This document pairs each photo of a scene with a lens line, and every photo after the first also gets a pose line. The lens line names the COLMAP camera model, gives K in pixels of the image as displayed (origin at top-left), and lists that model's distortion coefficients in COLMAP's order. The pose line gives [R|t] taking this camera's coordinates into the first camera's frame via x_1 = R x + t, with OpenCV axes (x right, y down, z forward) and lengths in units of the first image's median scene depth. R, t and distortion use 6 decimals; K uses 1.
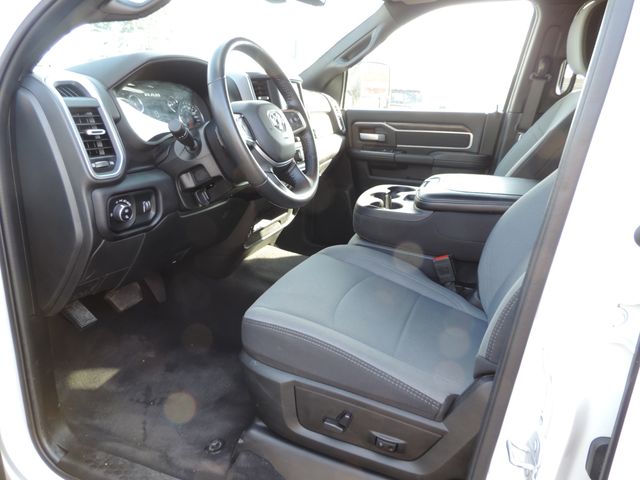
lens RADIAL K [[452.0, 0, 319.7], [0, 452.0, 223.6], [0, 0, 1]] dist [-0.047350, 0.008107]
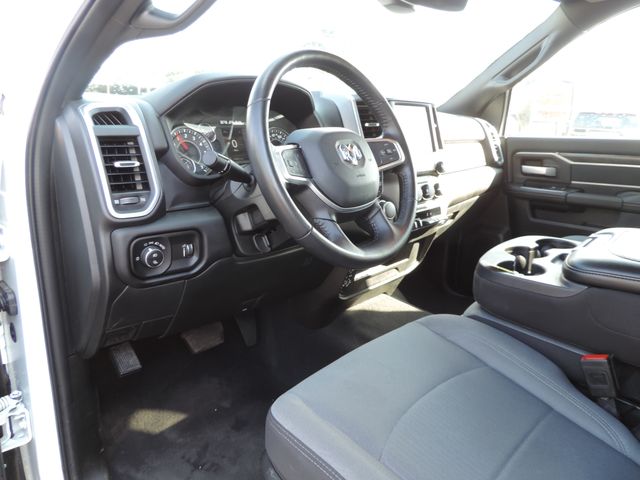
lens RADIAL K [[452.0, 0, 319.7], [0, 452.0, 223.6], [0, 0, 1]] dist [-0.047350, 0.008107]
pose [[0.921116, 0.071017, -0.382756, 0.131904], [-0.091840, 0.995109, -0.036382, -0.061556], [0.378301, 0.068665, 0.923133, 0.225932]]
